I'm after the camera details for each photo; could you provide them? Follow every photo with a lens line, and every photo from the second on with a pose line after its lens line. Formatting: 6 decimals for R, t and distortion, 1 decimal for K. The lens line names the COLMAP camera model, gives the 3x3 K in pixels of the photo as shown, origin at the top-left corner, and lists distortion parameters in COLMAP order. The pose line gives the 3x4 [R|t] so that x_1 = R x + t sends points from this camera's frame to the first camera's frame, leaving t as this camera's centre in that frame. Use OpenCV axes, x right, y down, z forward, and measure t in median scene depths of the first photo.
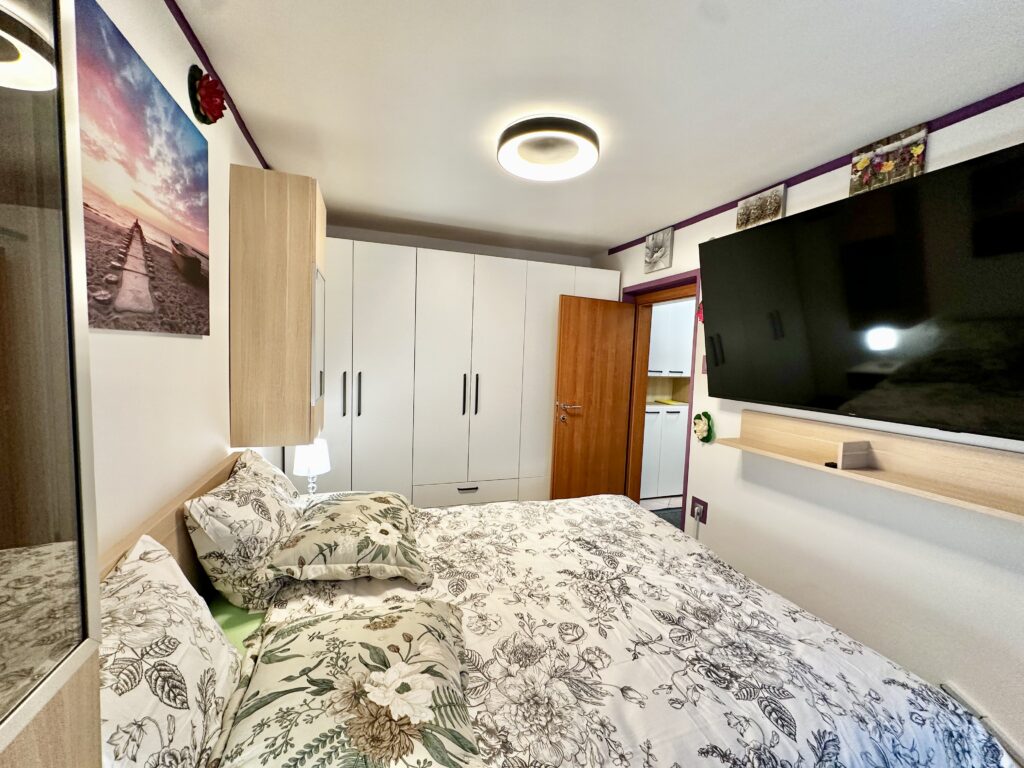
lens RADIAL K [[409.4, 0, 513.6], [0, 409.4, 384.2], [0, 0, 1]] dist [-0.000296, -0.000084]
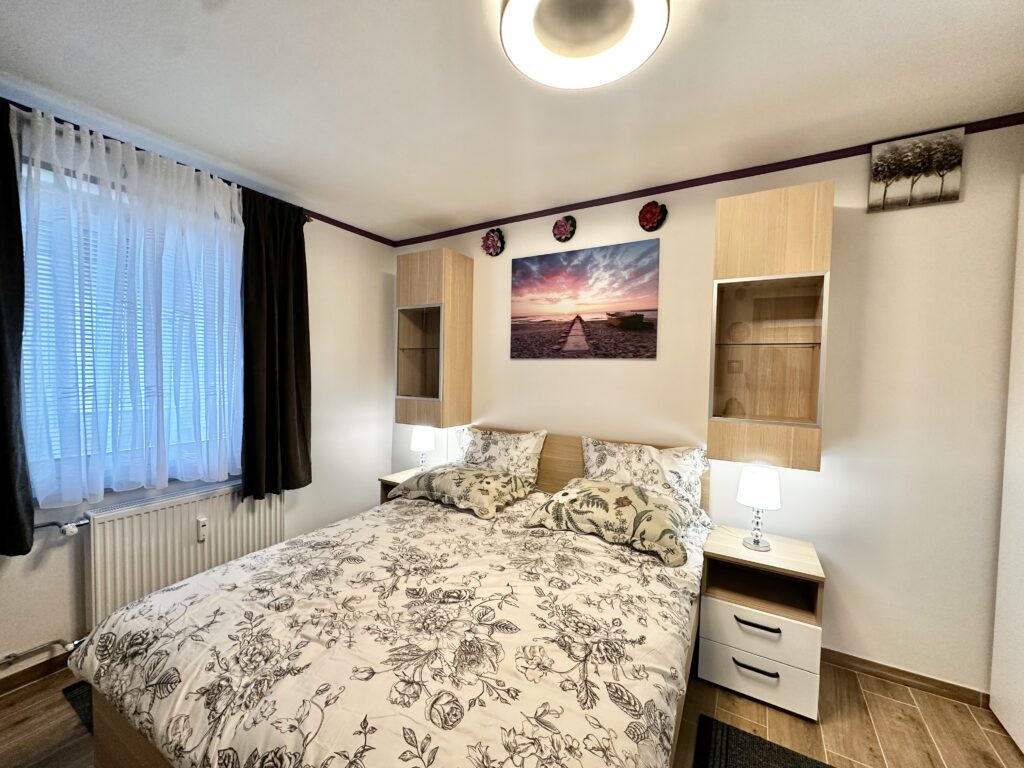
lens RADIAL K [[409.4, 0, 513.6], [0, 409.4, 384.2], [0, 0, 1]] dist [-0.000296, -0.000084]
pose [[-0.762213, -0.024652, -0.646857, 0.960624], [-0.092573, 0.993155, 0.071233, -0.112299], [0.640673, 0.114176, -0.759278, 2.576567]]
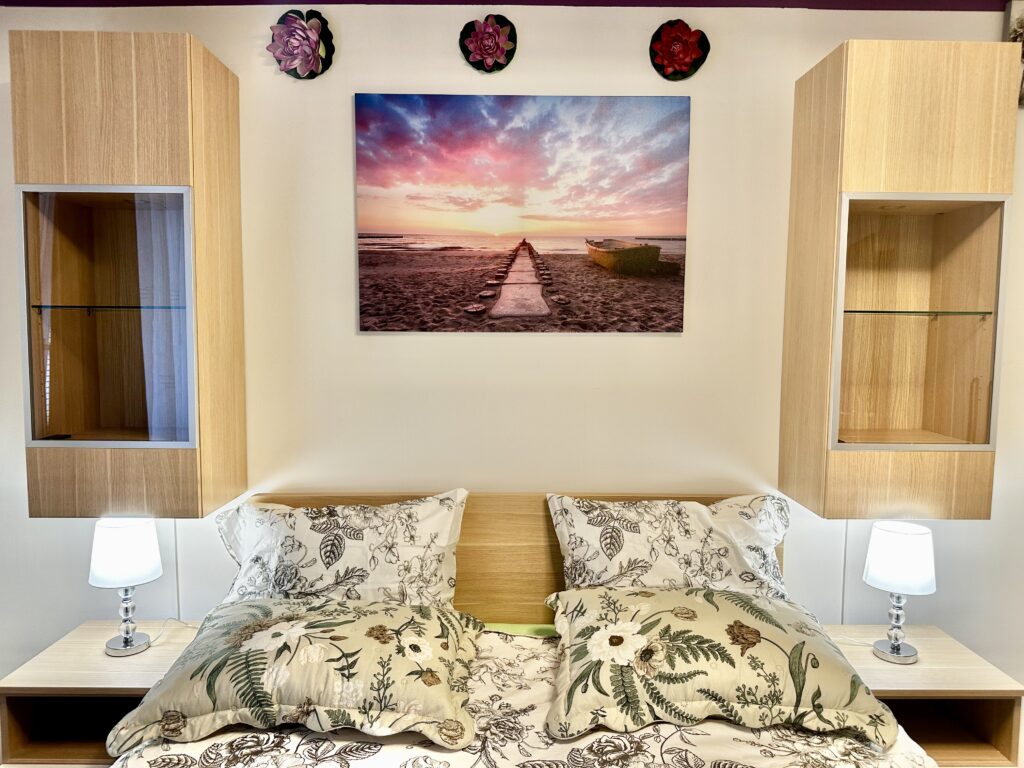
lens RADIAL K [[716.6, 0, 516.1], [0, 716.6, 386.1], [0, 0, 1]] dist [0.107963, -0.190924]
pose [[-0.314050, 0.043675, -0.948401, 1.038315], [-0.088663, 0.993227, 0.075098, -0.124834], [0.945257, 0.107673, -0.308051, 1.582578]]
